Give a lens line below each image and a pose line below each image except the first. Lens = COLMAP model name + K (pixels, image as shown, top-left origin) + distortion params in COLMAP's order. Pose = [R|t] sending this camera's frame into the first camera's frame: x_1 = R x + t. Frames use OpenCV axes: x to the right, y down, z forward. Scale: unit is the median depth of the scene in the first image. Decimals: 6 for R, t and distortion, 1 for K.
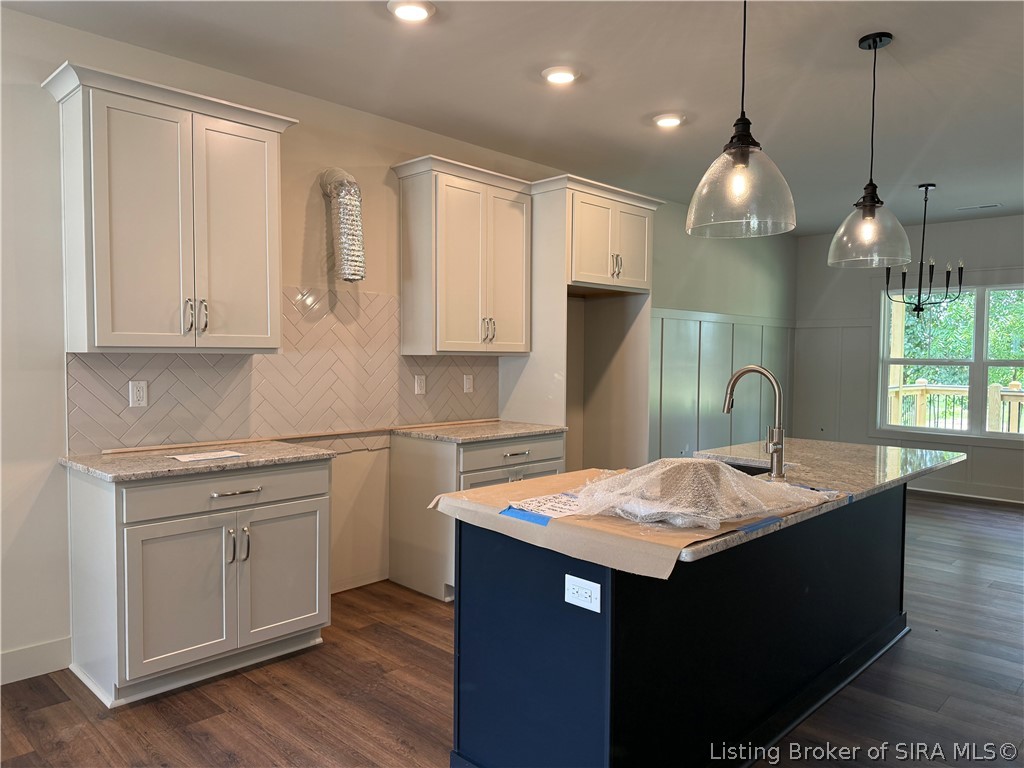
lens RADIAL K [[714.9, 0, 512.0], [0, 714.9, 384.0], [0, 0, 1]] dist [0.121097, -0.202846]
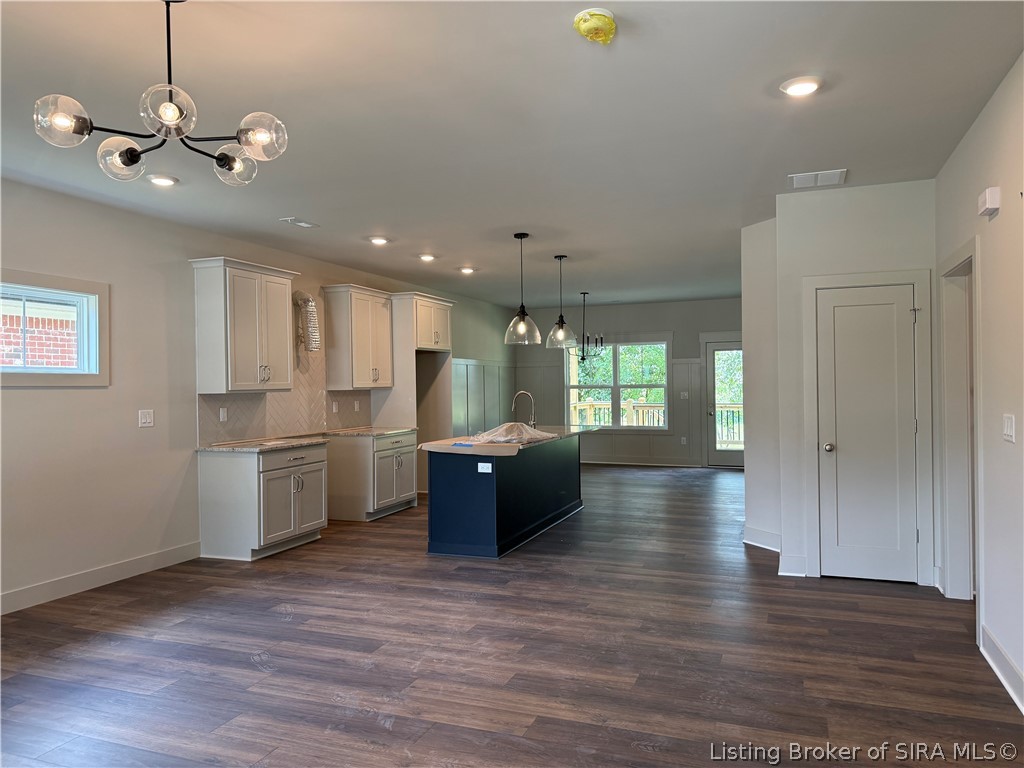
lens RADIAL K [[714.9, 0, 512.0], [0, 714.9, 384.0], [0, 0, 1]] dist [0.121097, -0.202846]
pose [[0.921233, -0.022796, 0.388342, -0.452075], [0.038683, 0.998702, -0.033140, 0.021168], [-0.387082, 0.045552, 0.920919, -0.862290]]
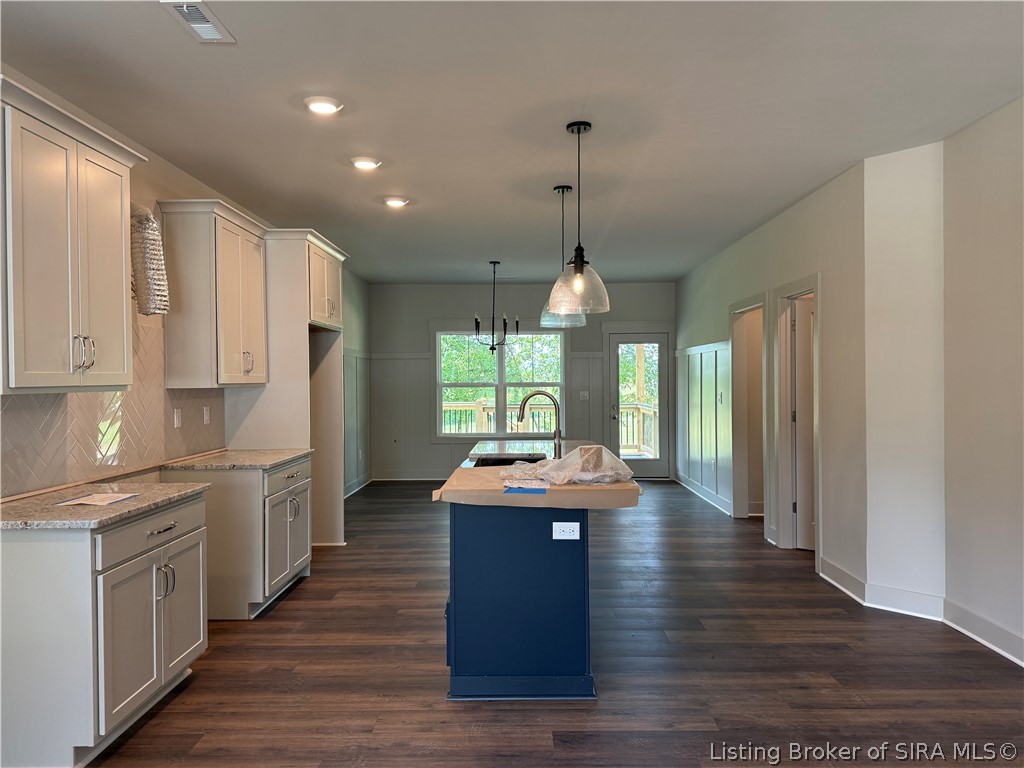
lens RADIAL K [[714.9, 0, 512.0], [0, 714.9, 384.0], [0, 0, 1]] dist [0.121097, -0.202846]
pose [[0.724189, -0.018680, 0.689349, -0.532351], [0.041871, 0.998980, -0.016917, -0.010757], [-0.688329, 0.041115, 0.724232, -0.055805]]
